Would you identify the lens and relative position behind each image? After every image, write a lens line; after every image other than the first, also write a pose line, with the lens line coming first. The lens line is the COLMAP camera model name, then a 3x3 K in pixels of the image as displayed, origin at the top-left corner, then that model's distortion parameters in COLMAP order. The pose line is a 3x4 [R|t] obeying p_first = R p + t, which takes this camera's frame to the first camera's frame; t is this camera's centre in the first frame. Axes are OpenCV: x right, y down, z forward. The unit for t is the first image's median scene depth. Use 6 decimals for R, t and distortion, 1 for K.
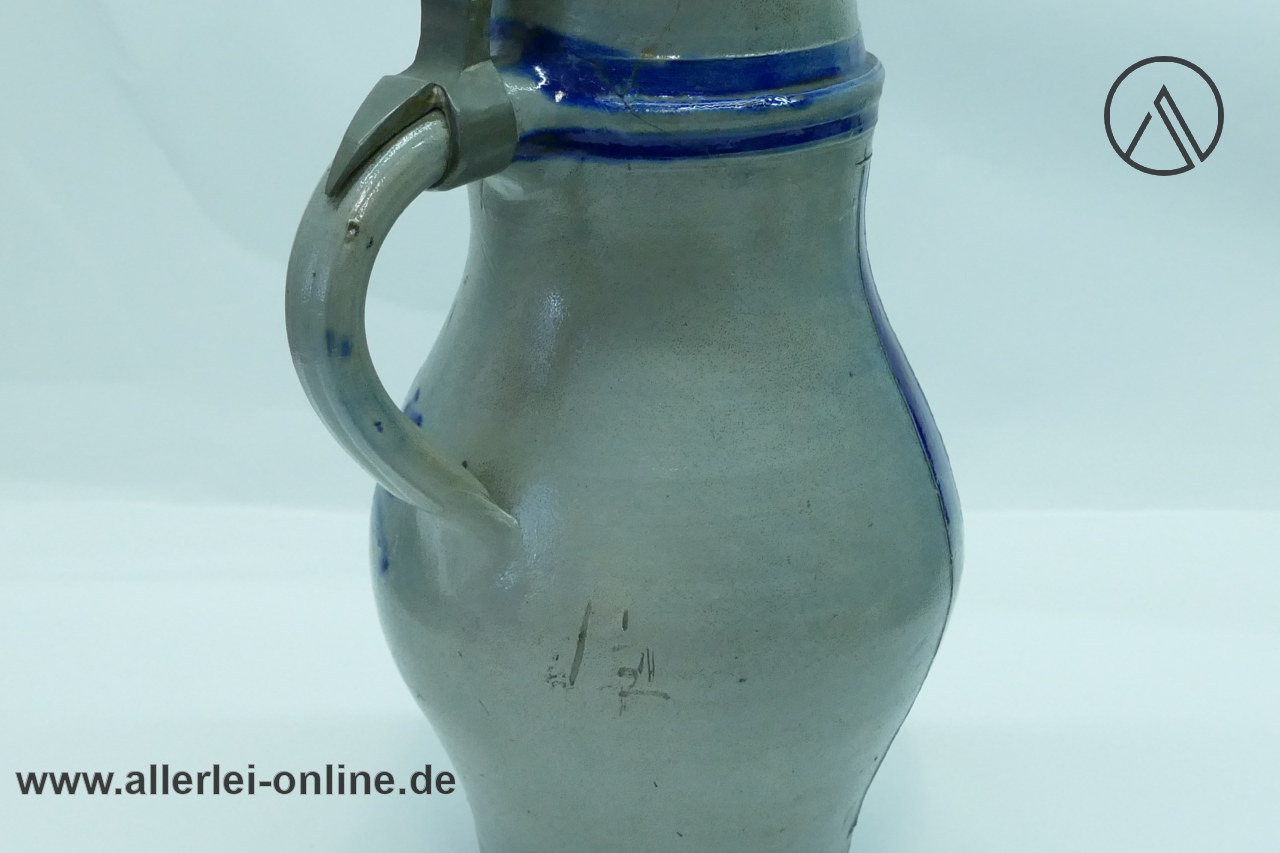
lens RADIAL K [[958.3, 0, 631.9], [0, 958.3, 426.2], [0, 0, 1]] dist [-0.016104, -0.003529]
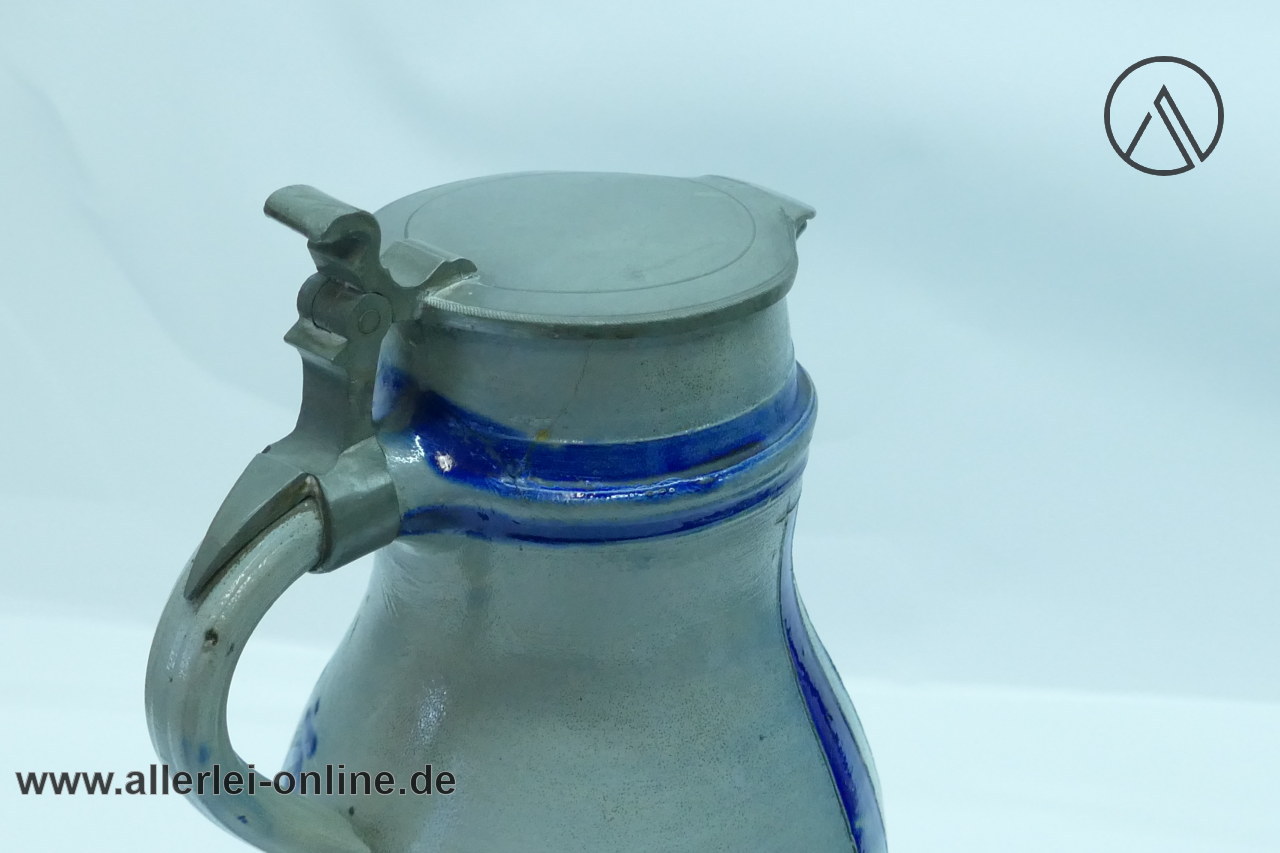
lens RADIAL K [[958.3, 0, 647.8], [0, 958.3, 427.6], [0, 0, 1]] dist [-0.016104, -0.003529]
pose [[0.998676, 0.046527, -0.021955, 0.138170], [-0.045799, 0.998420, 0.032544, -0.430591], [0.023434, -0.031496, 0.999229, 0.072442]]
